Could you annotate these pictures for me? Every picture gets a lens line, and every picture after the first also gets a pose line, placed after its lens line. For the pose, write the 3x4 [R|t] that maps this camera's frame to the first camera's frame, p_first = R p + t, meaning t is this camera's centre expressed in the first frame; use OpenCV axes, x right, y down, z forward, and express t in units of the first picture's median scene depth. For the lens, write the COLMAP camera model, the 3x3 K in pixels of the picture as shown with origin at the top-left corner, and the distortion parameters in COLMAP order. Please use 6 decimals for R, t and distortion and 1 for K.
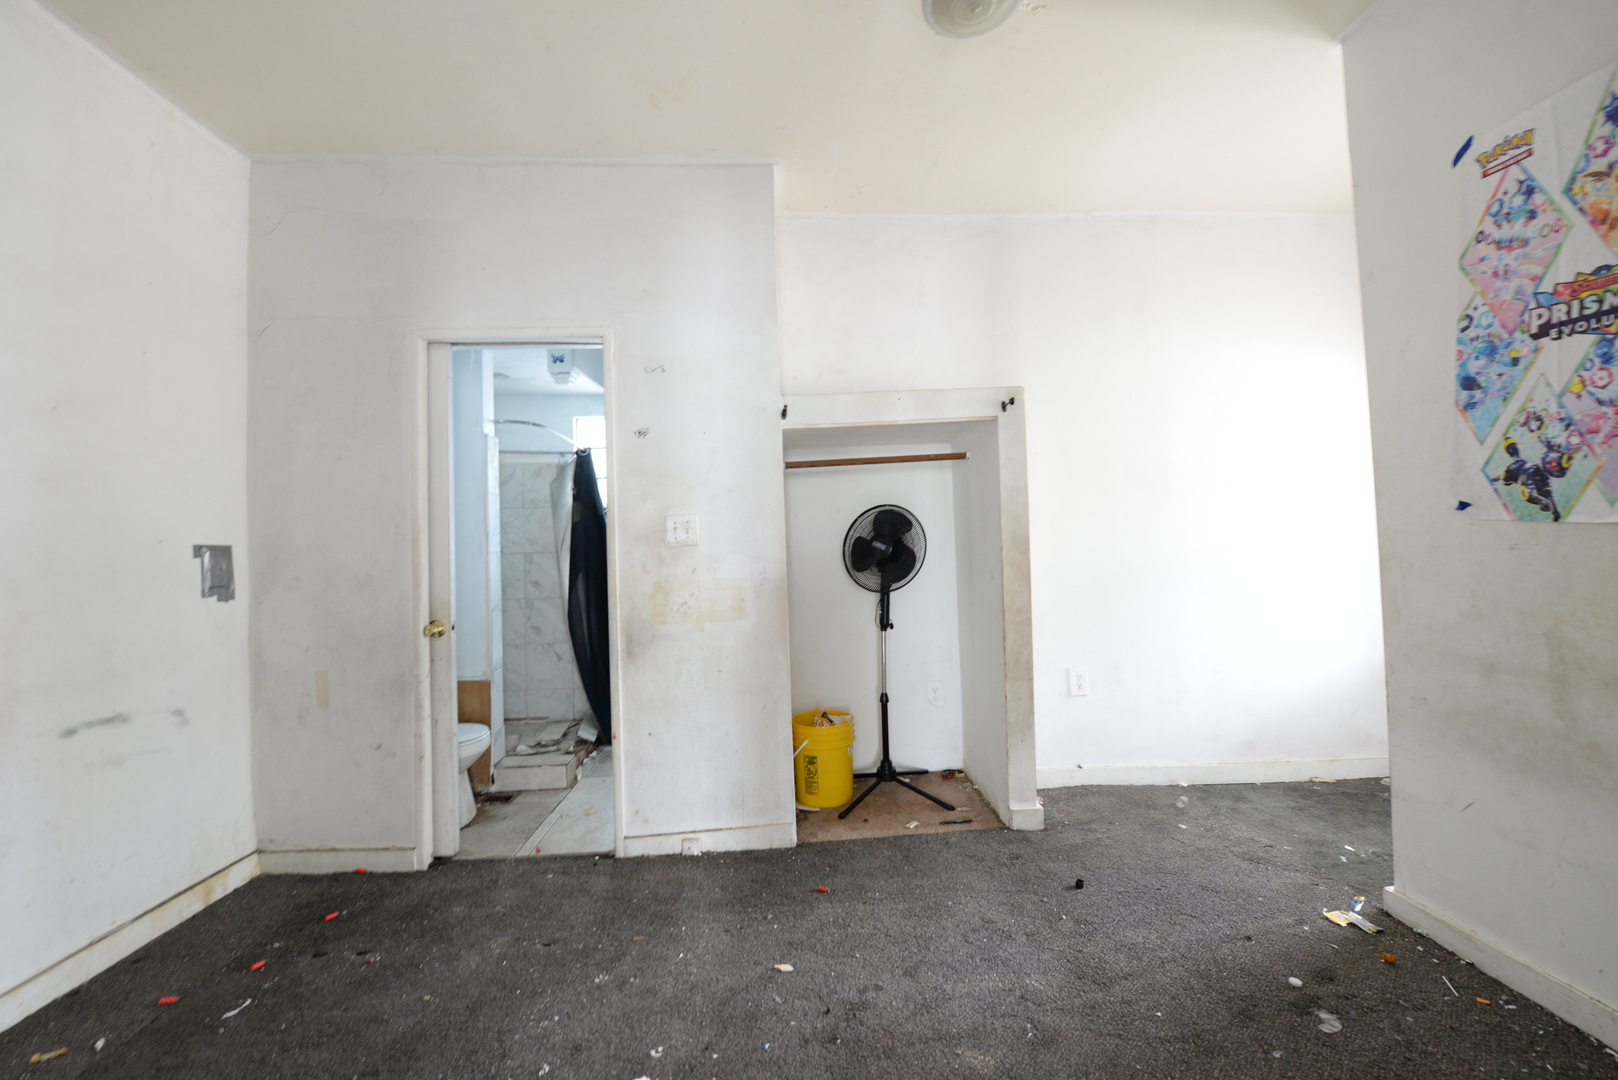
lens RADIAL K [[649.1, 0, 810.3], [0, 649.1, 538.7], [0, 0, 1]] dist [-0.014437, -0.000904]
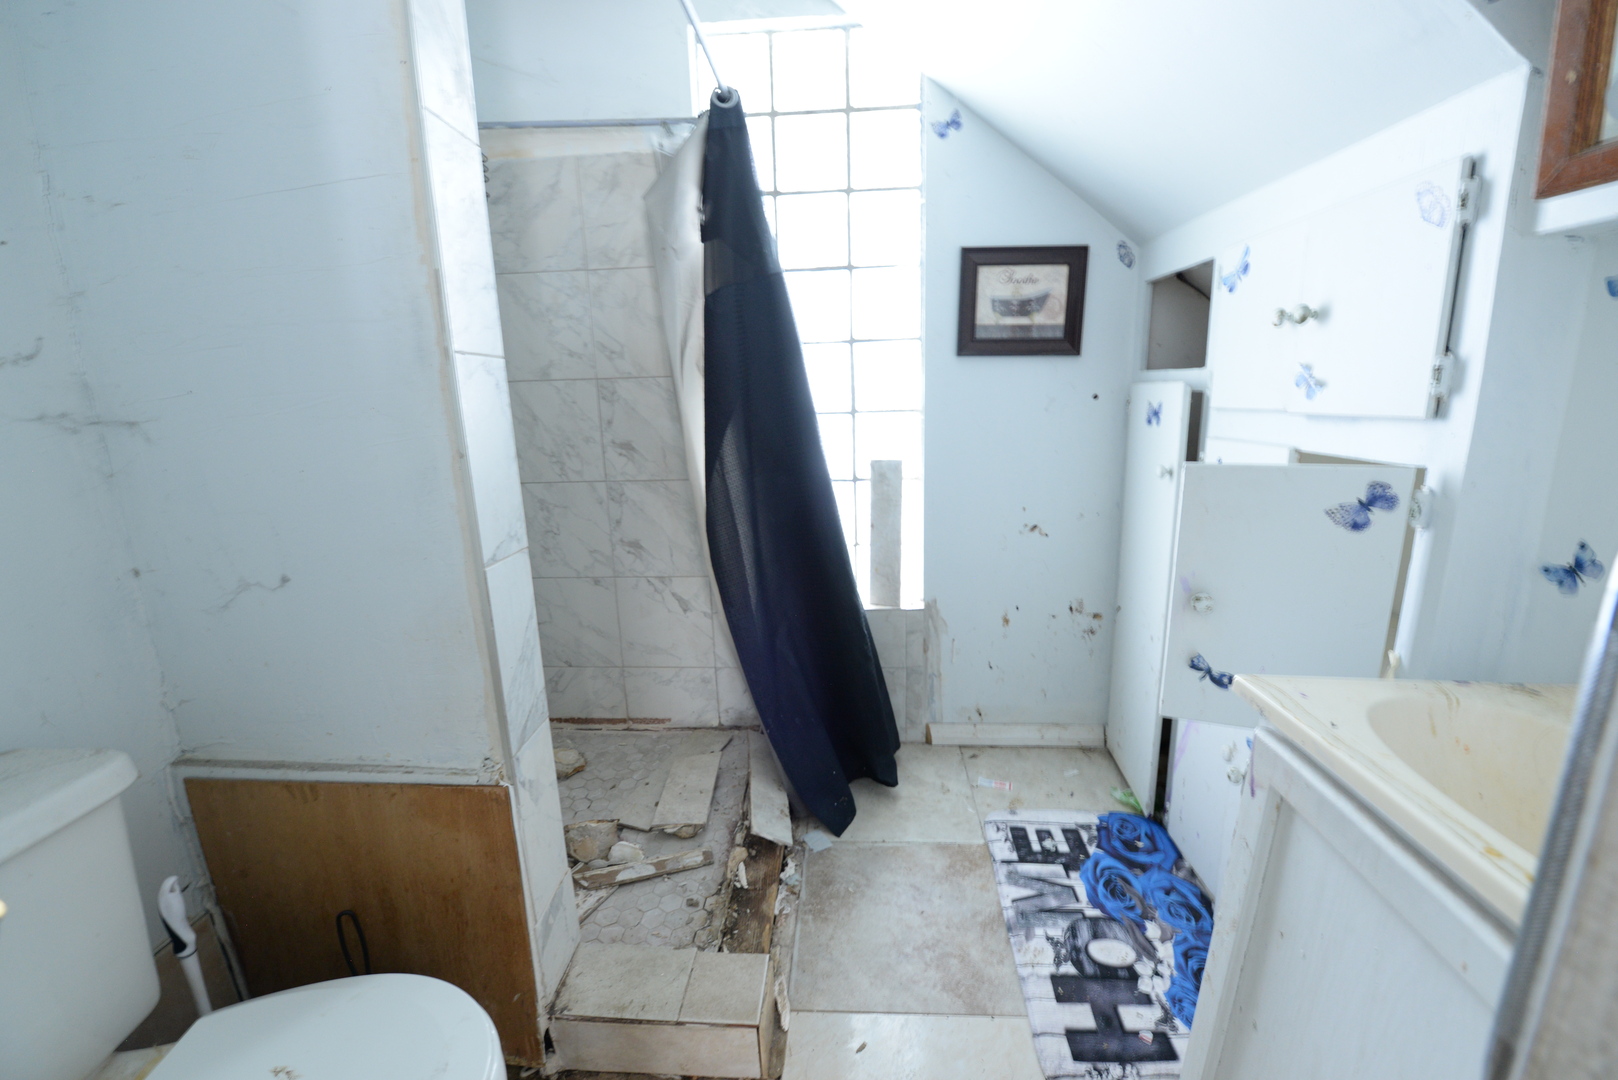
lens RADIAL K [[649.1, 0, 814.5], [0, 649.1, 532.4], [0, 0, 1]] dist [-0.014437, -0.000904]
pose [[0.992542, 0.028044, -0.118633, -0.240216], [0.001693, 0.969912, 0.243450, 0.017230], [0.121891, -0.241835, 0.962631, 0.571394]]
